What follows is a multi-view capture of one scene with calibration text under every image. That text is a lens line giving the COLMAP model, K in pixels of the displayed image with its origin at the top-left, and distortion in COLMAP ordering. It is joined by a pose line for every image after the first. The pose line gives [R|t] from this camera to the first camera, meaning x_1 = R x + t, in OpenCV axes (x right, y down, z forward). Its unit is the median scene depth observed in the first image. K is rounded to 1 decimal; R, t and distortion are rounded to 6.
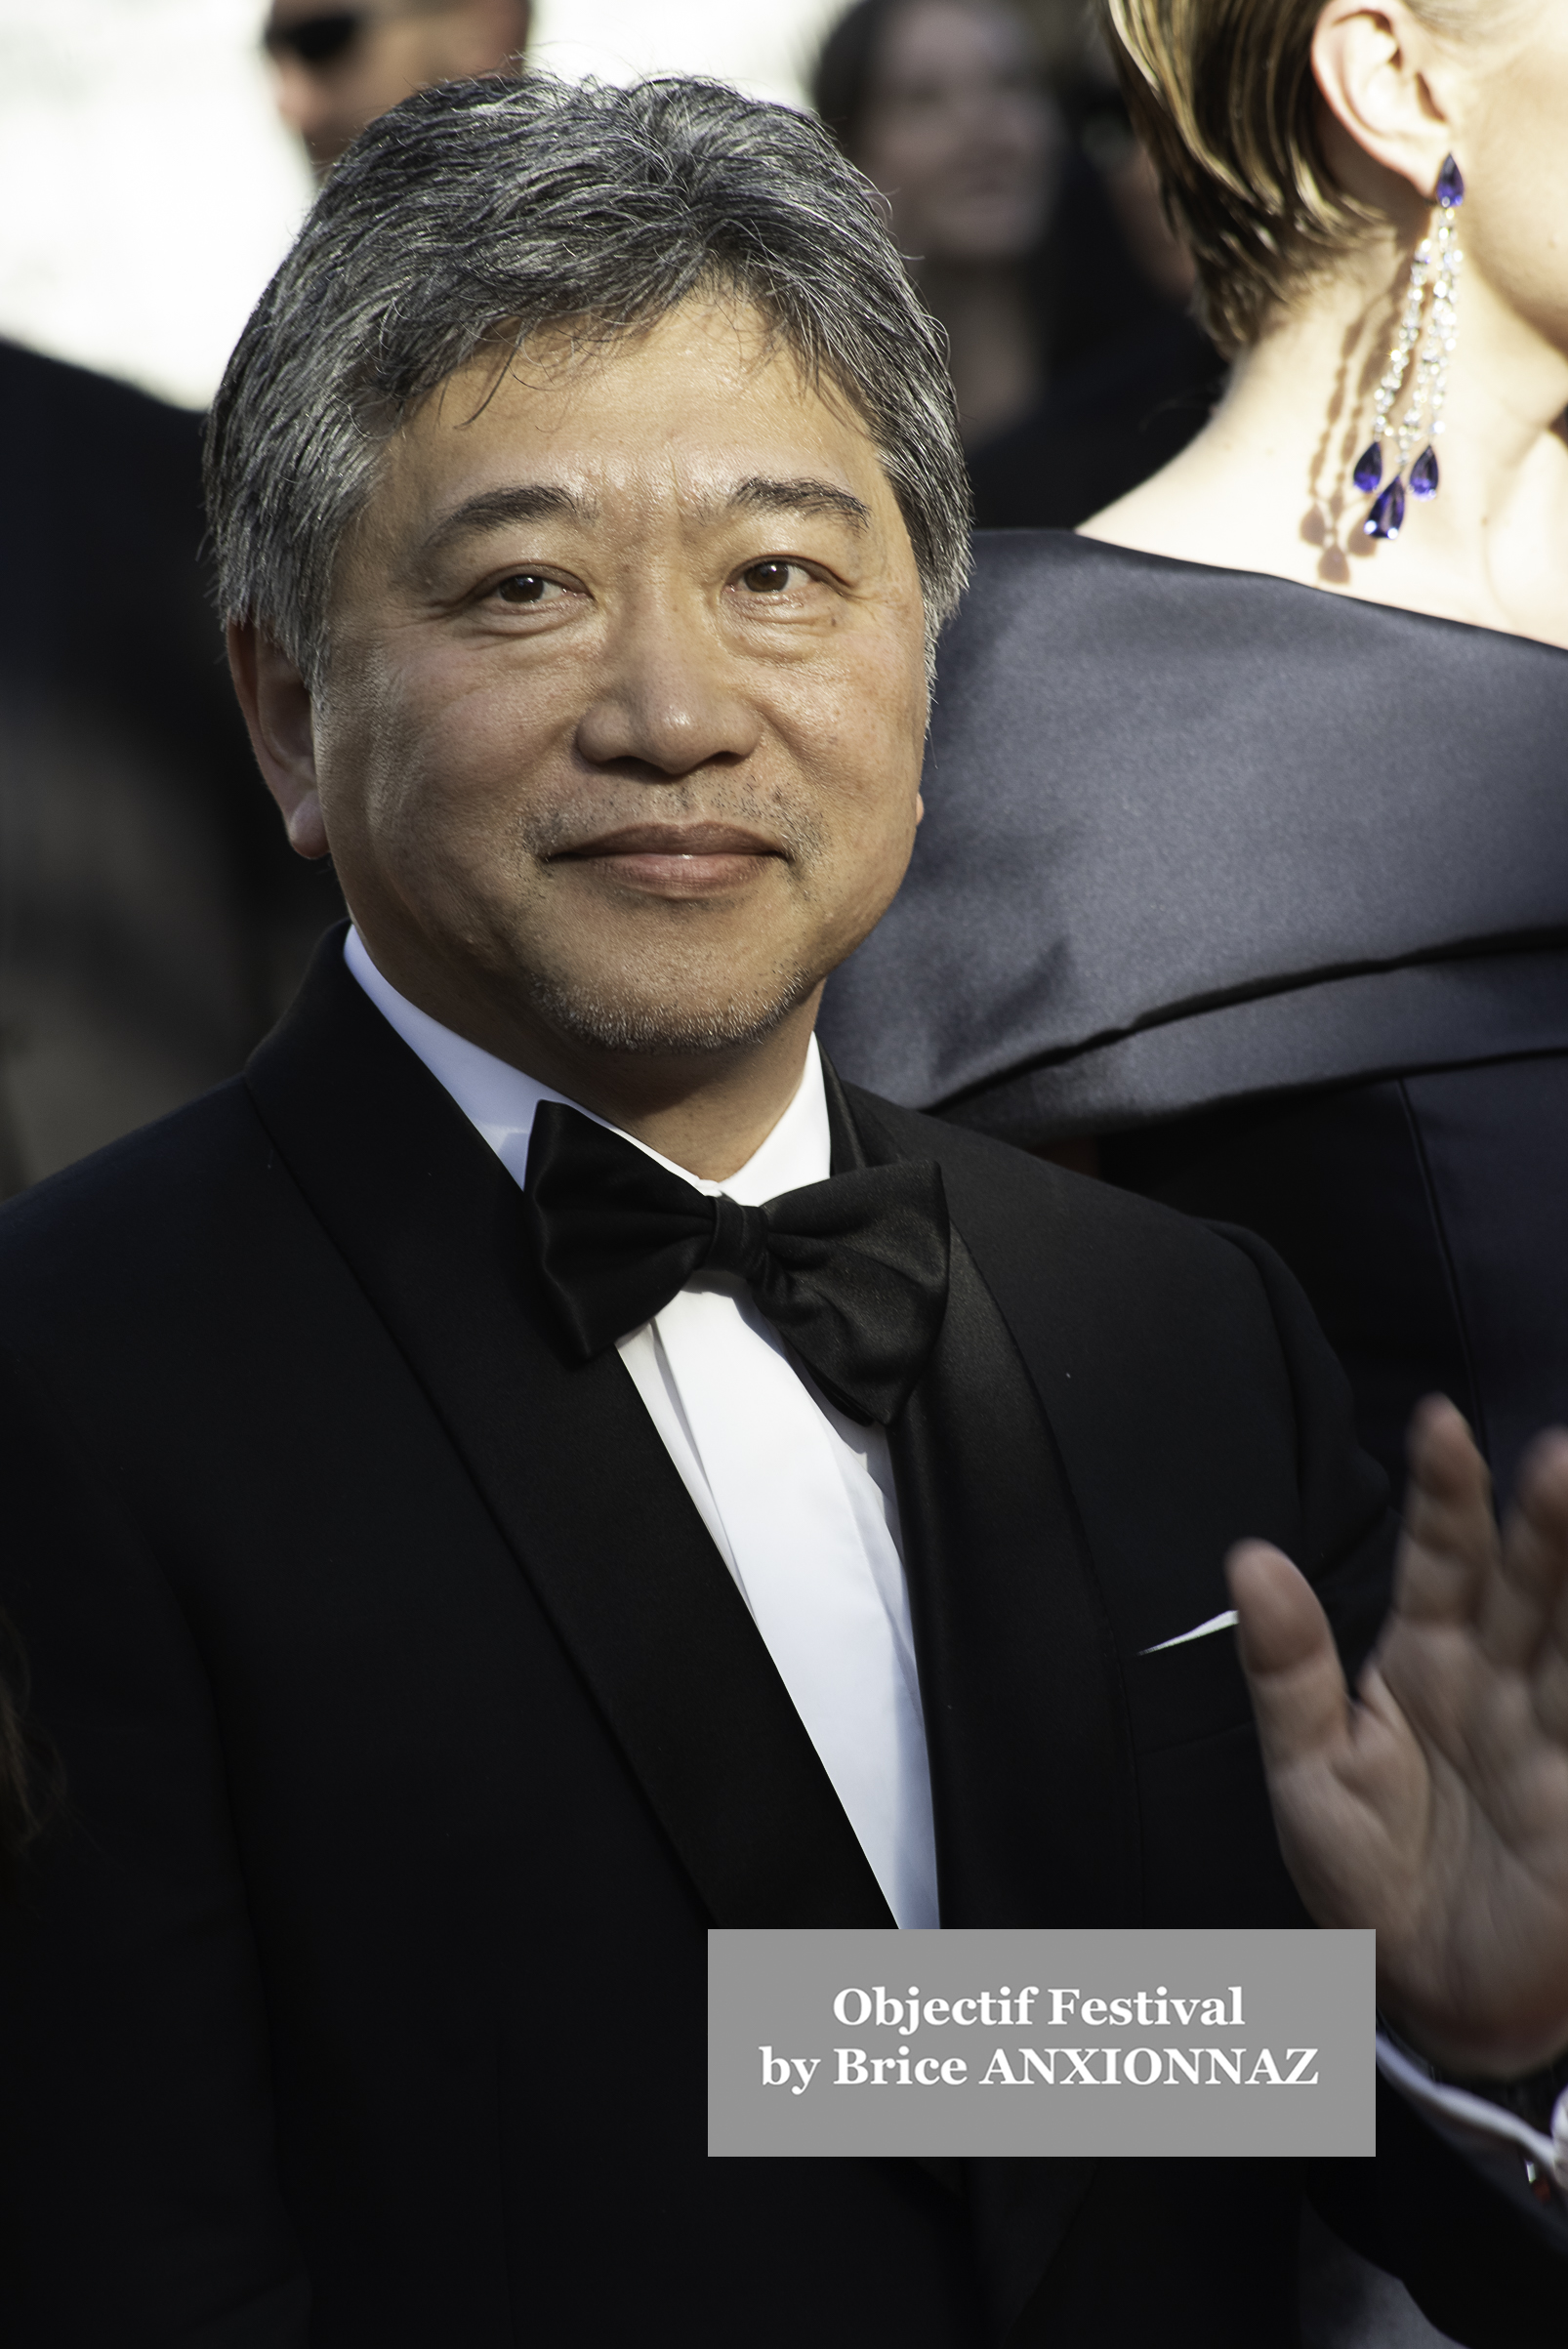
lens RADIAL K [[12565.3, 0, 784.0], [0, 12565.3, 1174.5], [0, 0, 1]] dist [-2.501068, 545.891772]
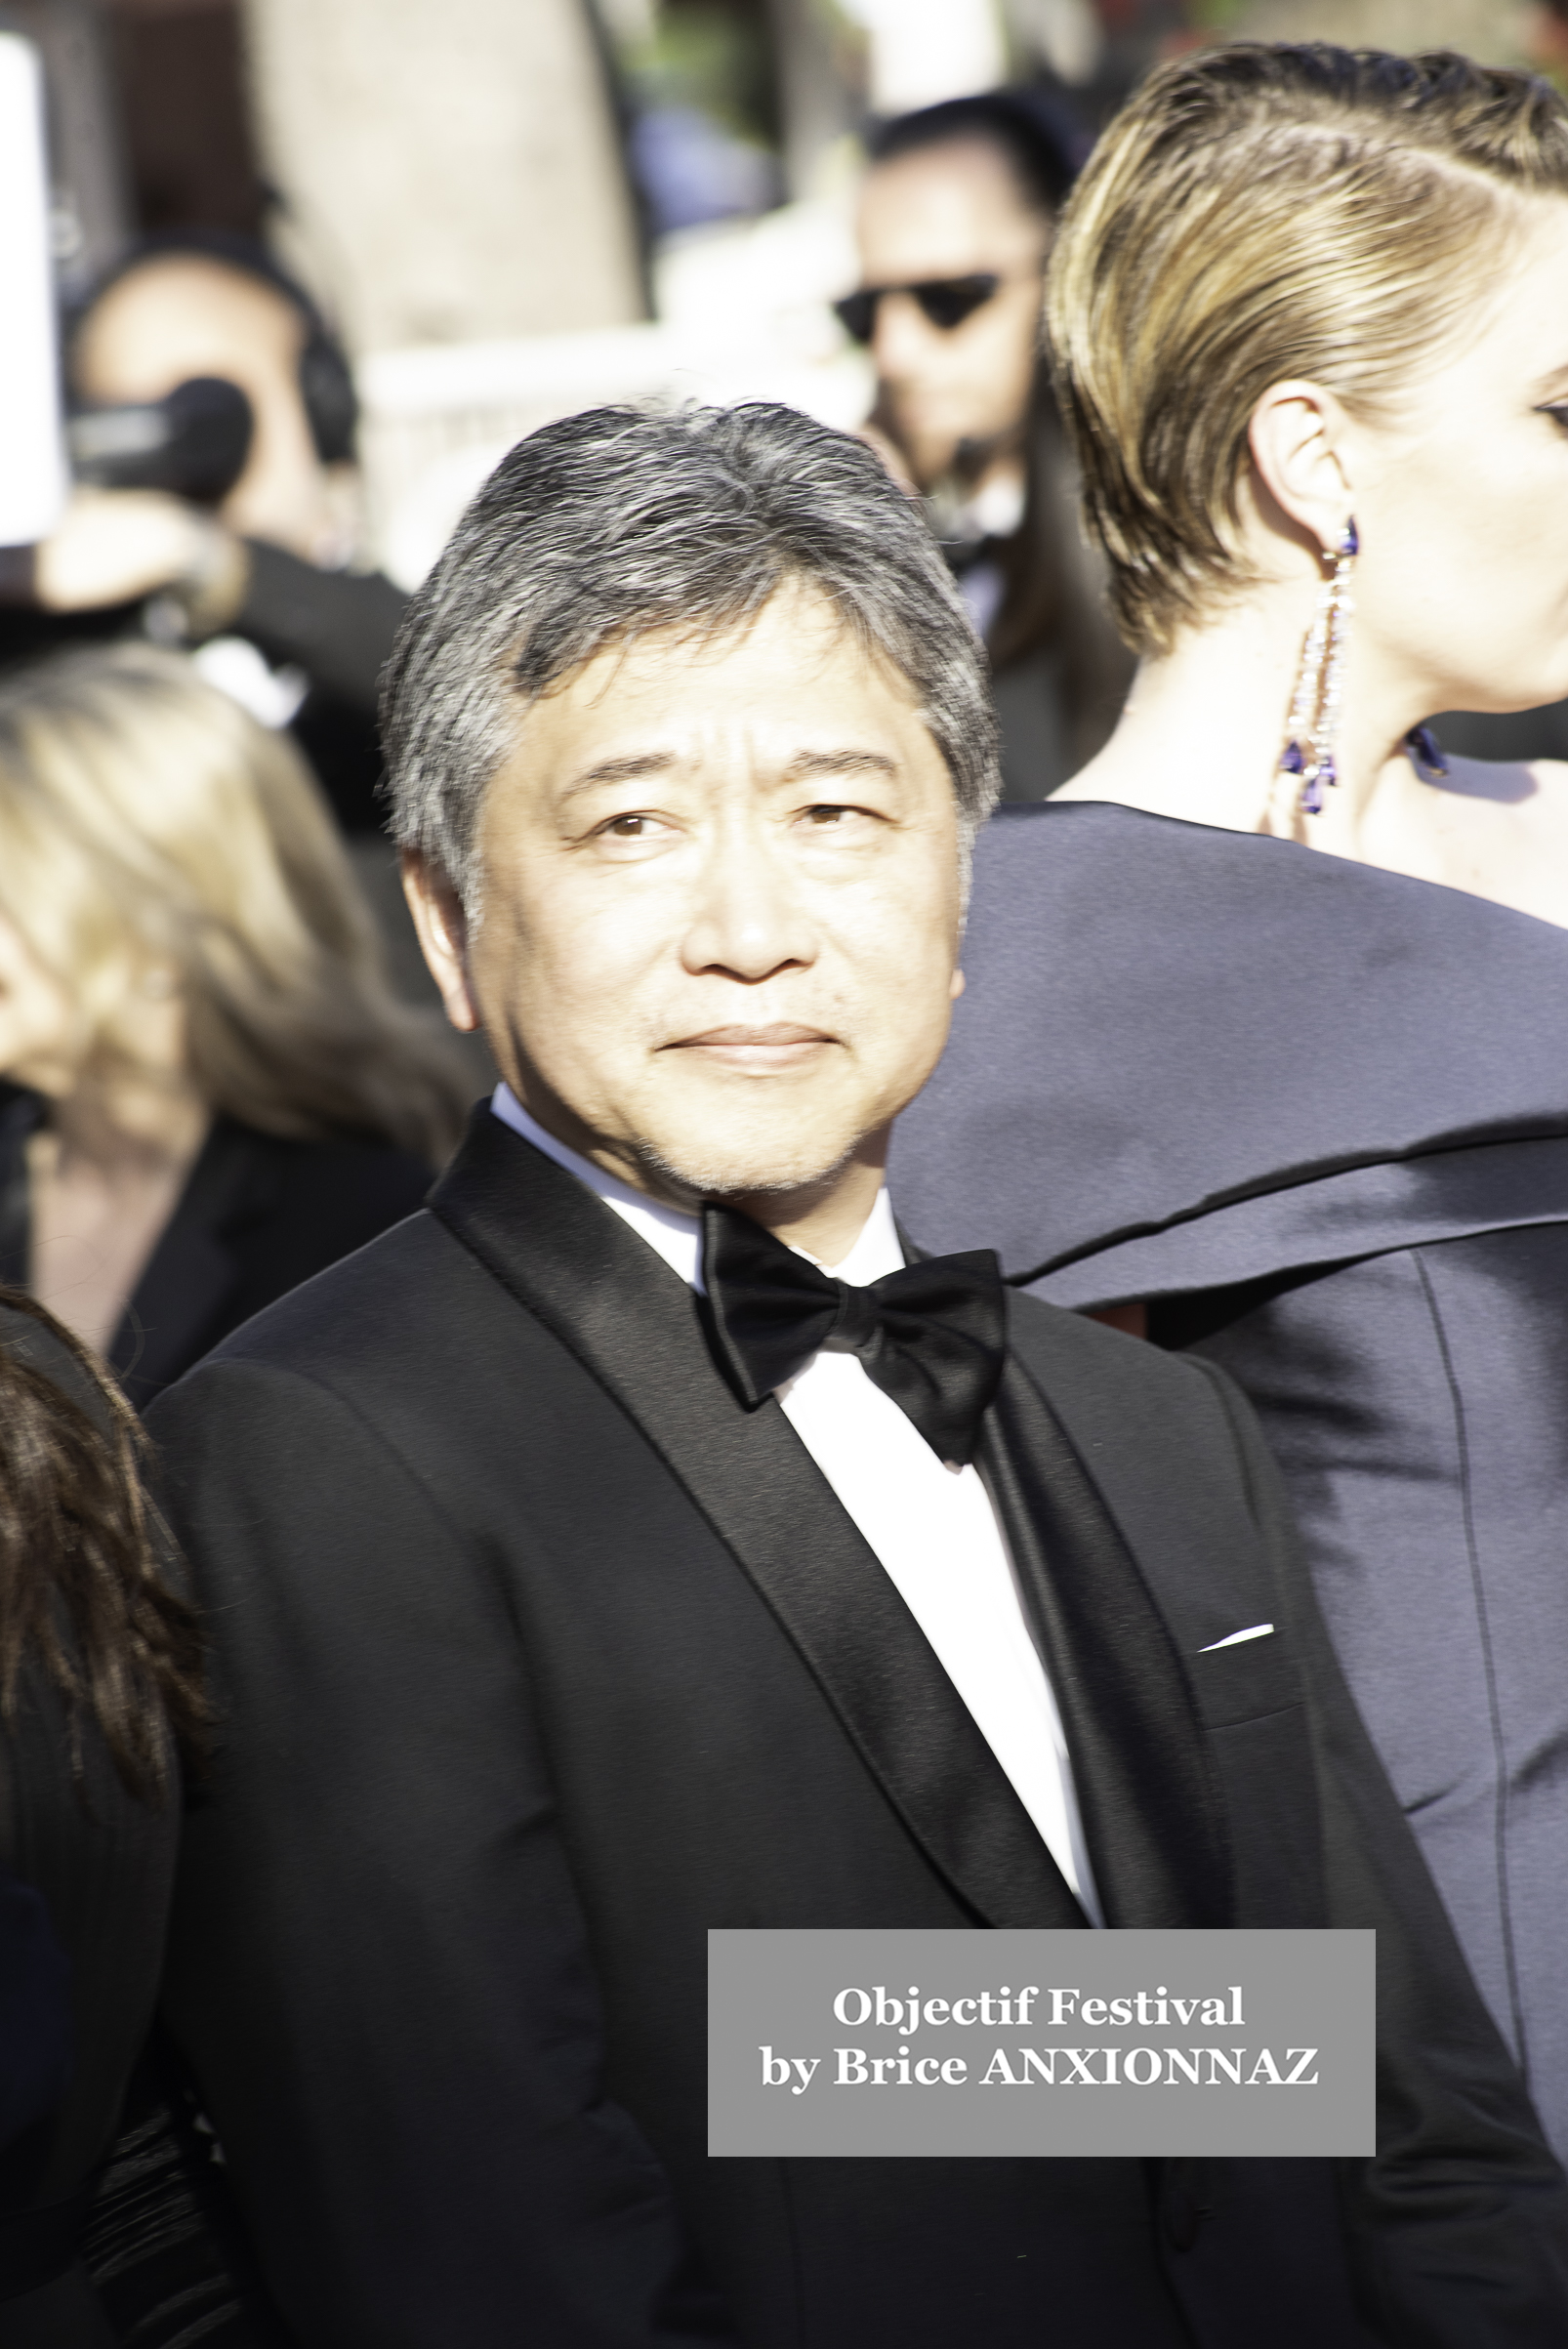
lens RADIAL K [[14806.3, 0, 784.0], [0, 14806.3, 1174.5], [0, 0, 1]] dist [1.502764, 27.833070]
pose [[0.999691, -0.012872, -0.021274, 0.025240], [0.012997, 0.999899, 0.005753, -0.020300], [0.021198, -0.006027, 0.999757, -0.481155]]
